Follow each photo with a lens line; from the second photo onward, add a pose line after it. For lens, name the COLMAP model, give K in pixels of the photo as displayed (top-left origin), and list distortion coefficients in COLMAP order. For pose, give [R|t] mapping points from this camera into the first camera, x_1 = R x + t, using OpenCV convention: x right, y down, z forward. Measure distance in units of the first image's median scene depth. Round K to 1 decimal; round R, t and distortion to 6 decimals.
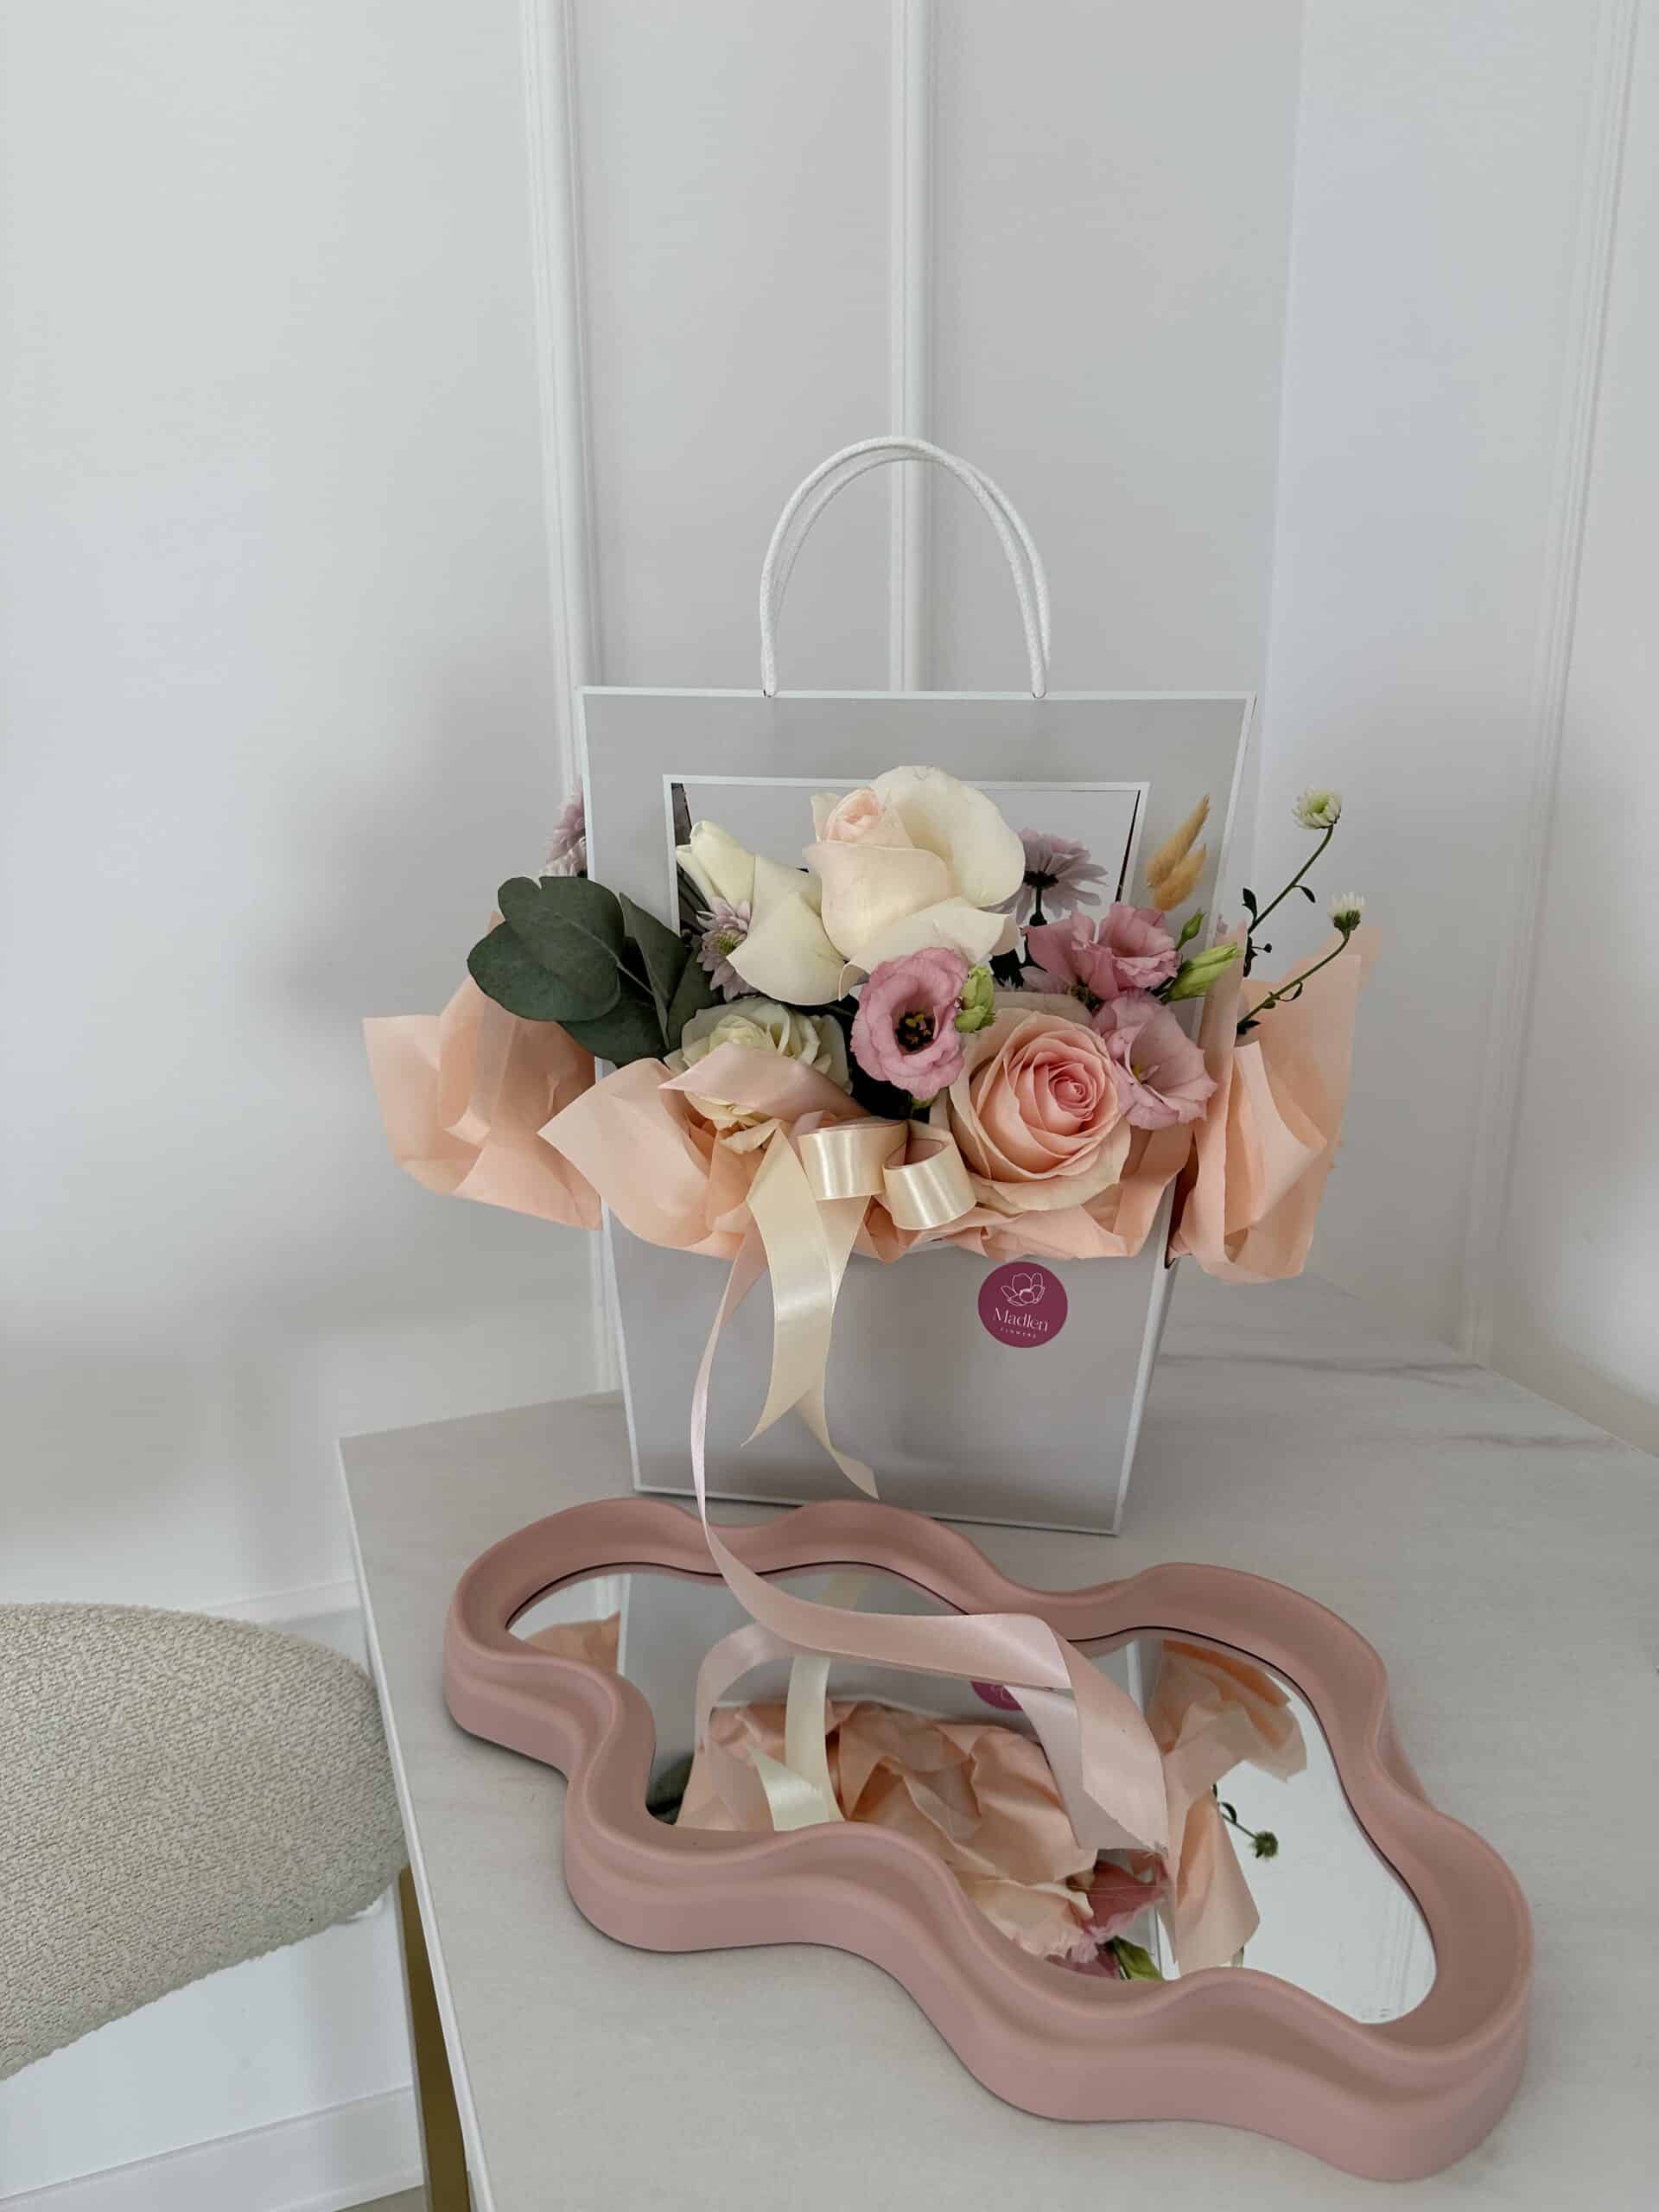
lens RADIAL K [[1541.2, 0, 819.9], [0, 1541.2, 1122.3], [0, 0, 1]] dist [0.045773, -0.002249]
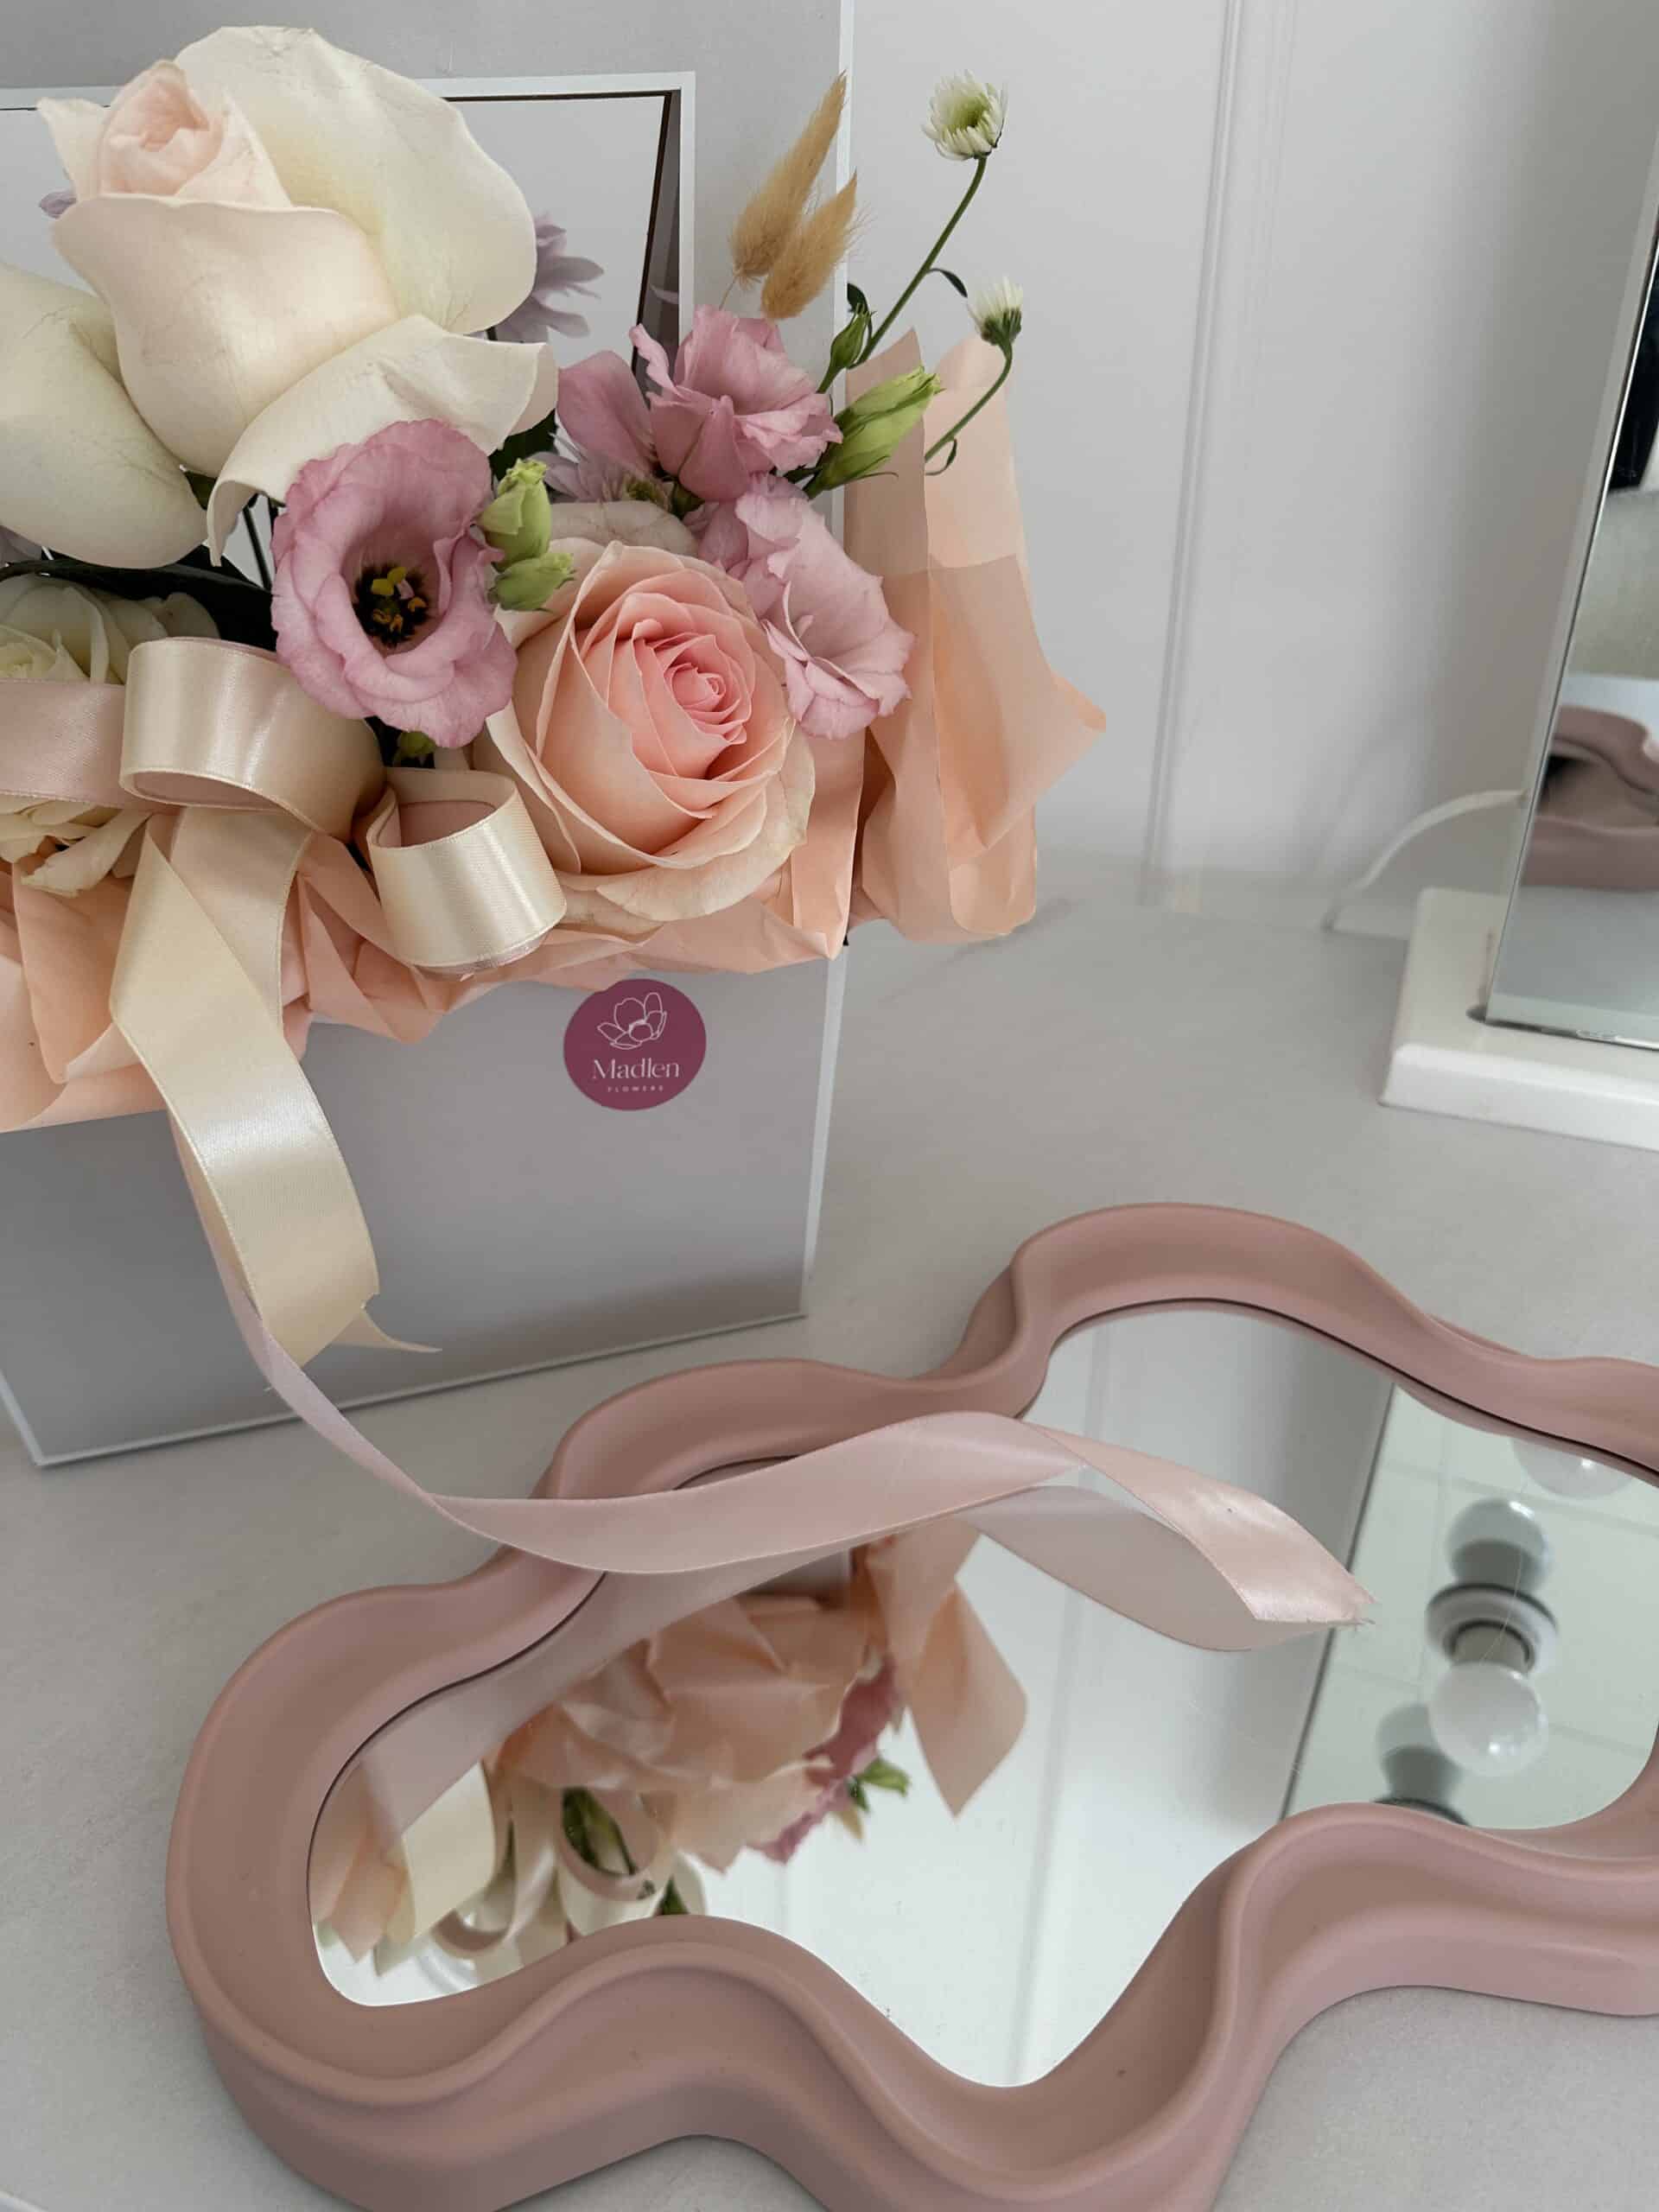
lens RADIAL K [[1551.4, 0, 831.7], [0, 1551.4, 1130.1], [0, 0, 1]] dist [0.114377, -0.230637]
pose [[0.902937, -0.247712, 0.351204, -0.026873], [0.132487, 0.937820, 0.320843, -0.041959], [-0.408843, -0.243171, 0.879611, 0.420168]]
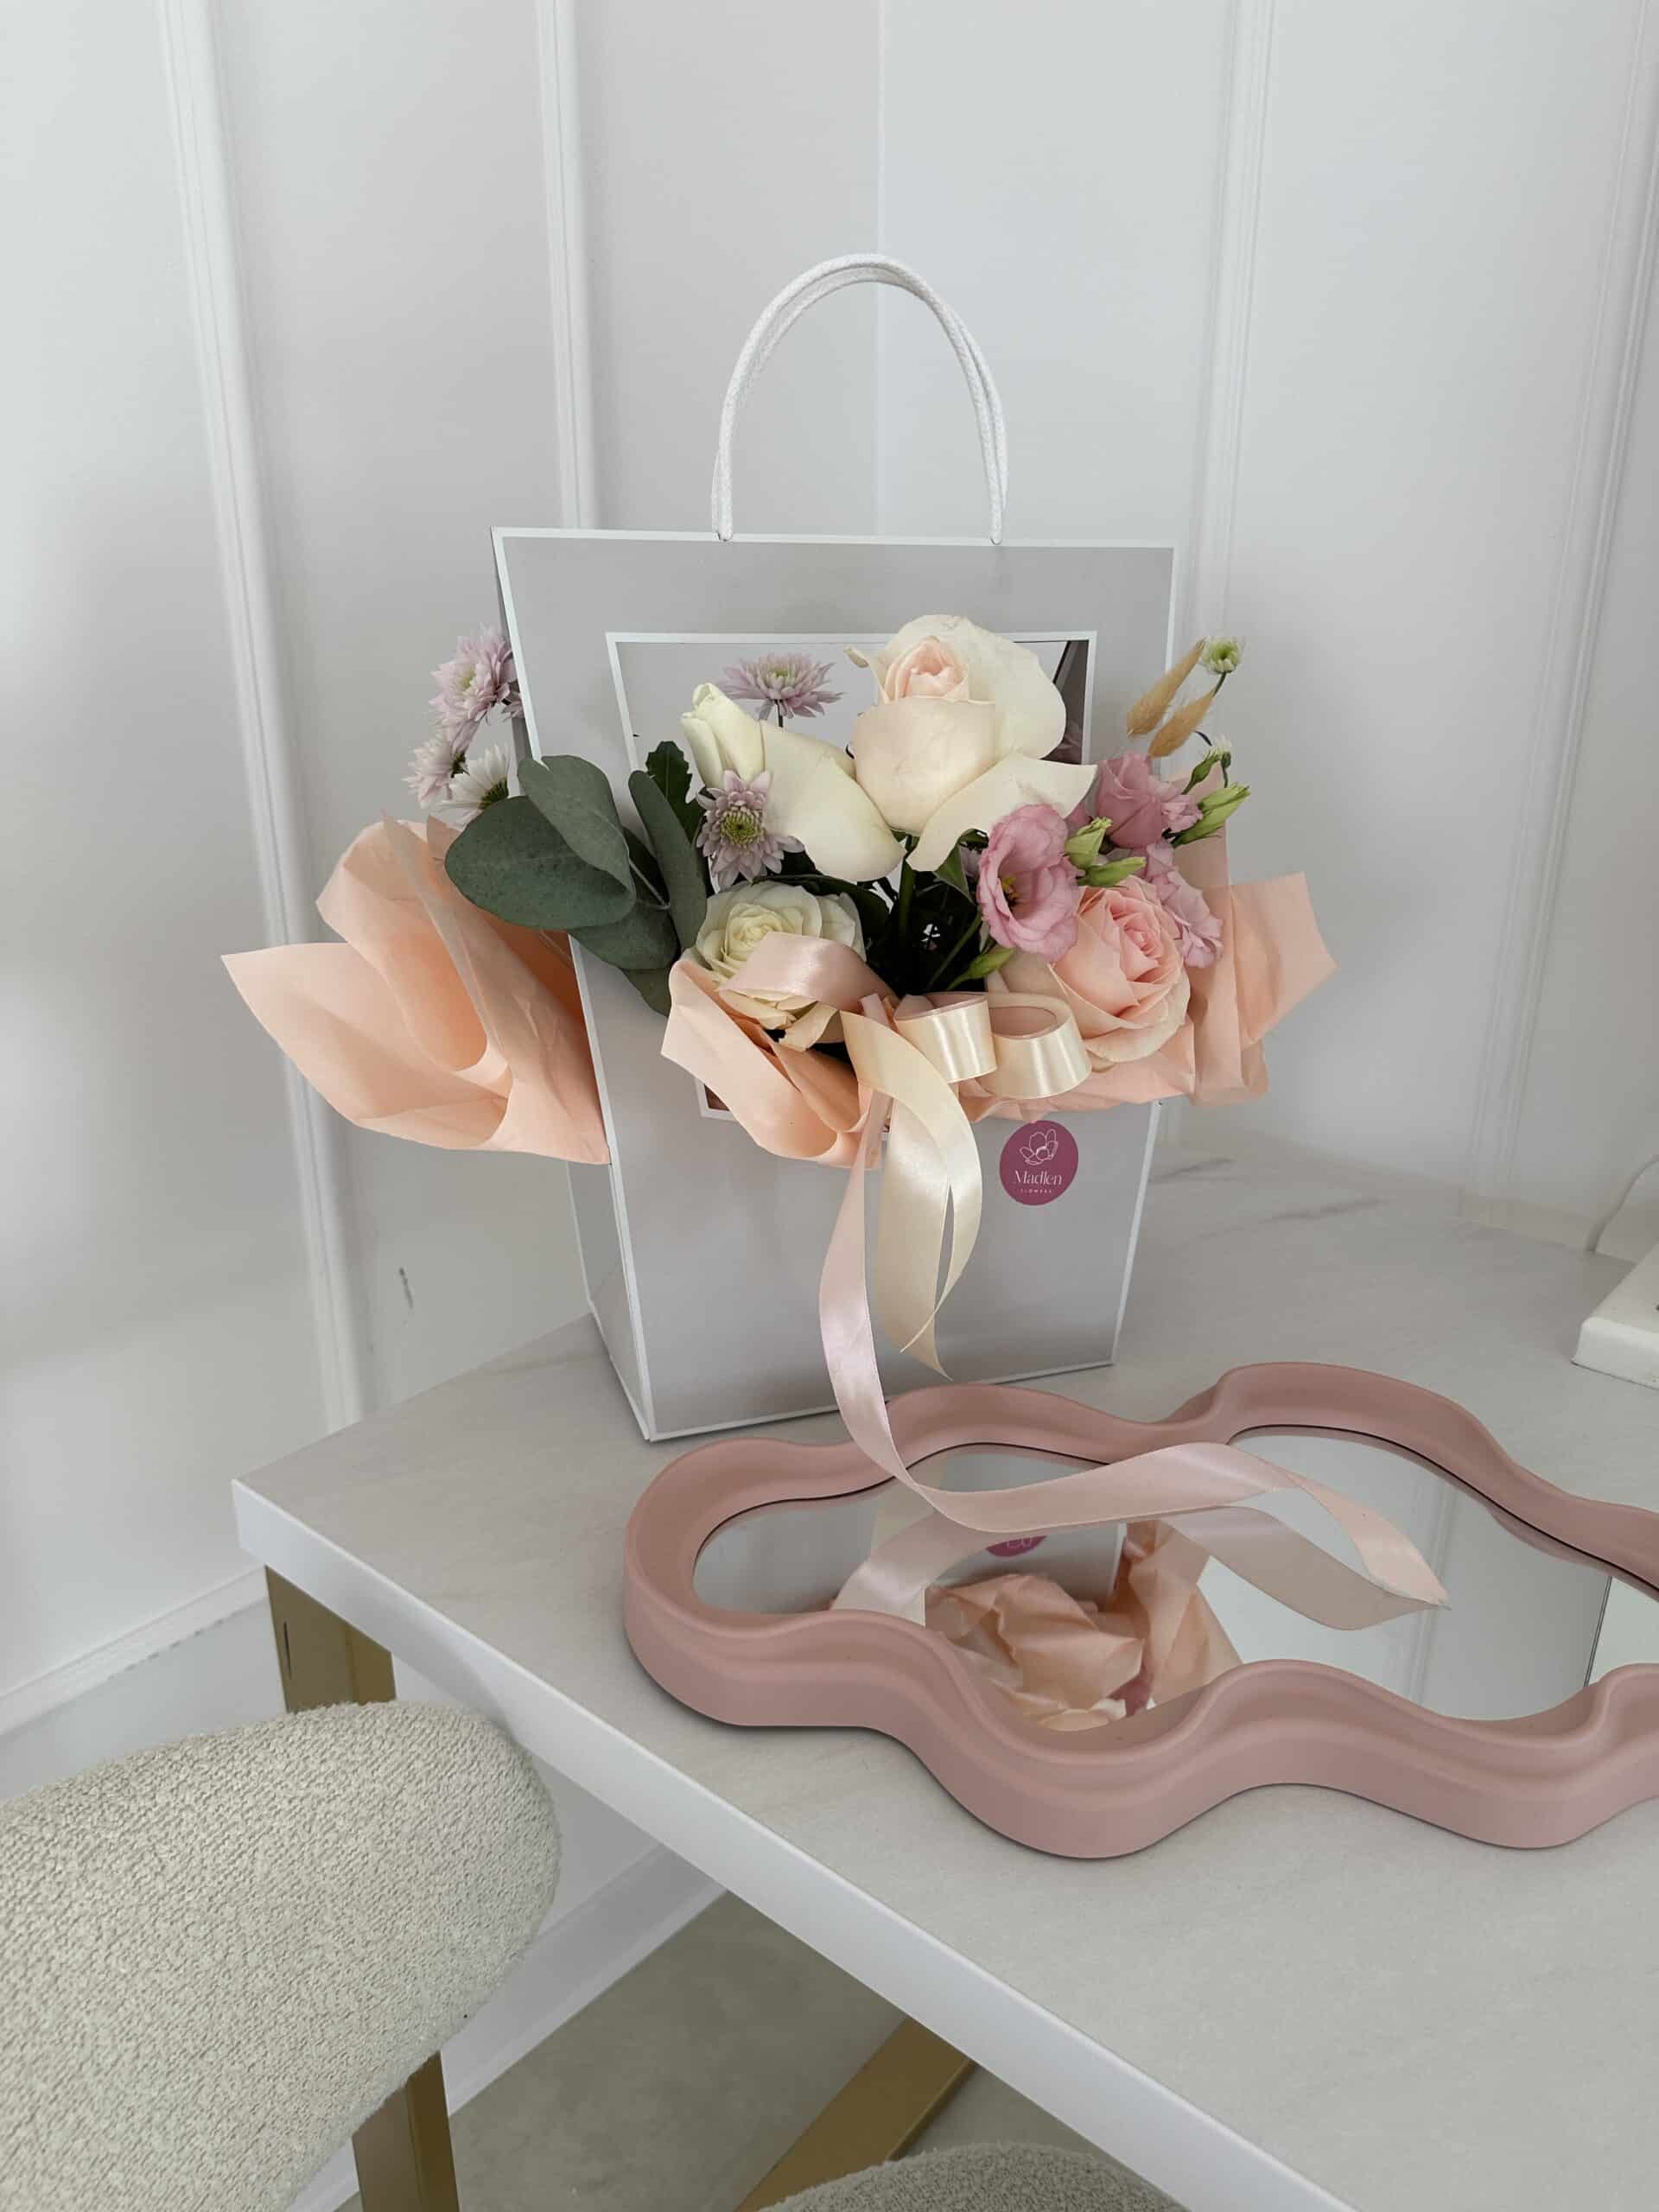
lens RADIAL K [[1541.2, 0, 819.9], [0, 1541.2, 1122.3], [0, 0, 1]] dist [0.045773, -0.002249]
pose [[0.882401, -0.157333, 0.443412, -0.451578], [0.125773, 0.987014, 0.099924, -0.027600], [-0.453375, -0.032404, 0.890731, 0.173225]]
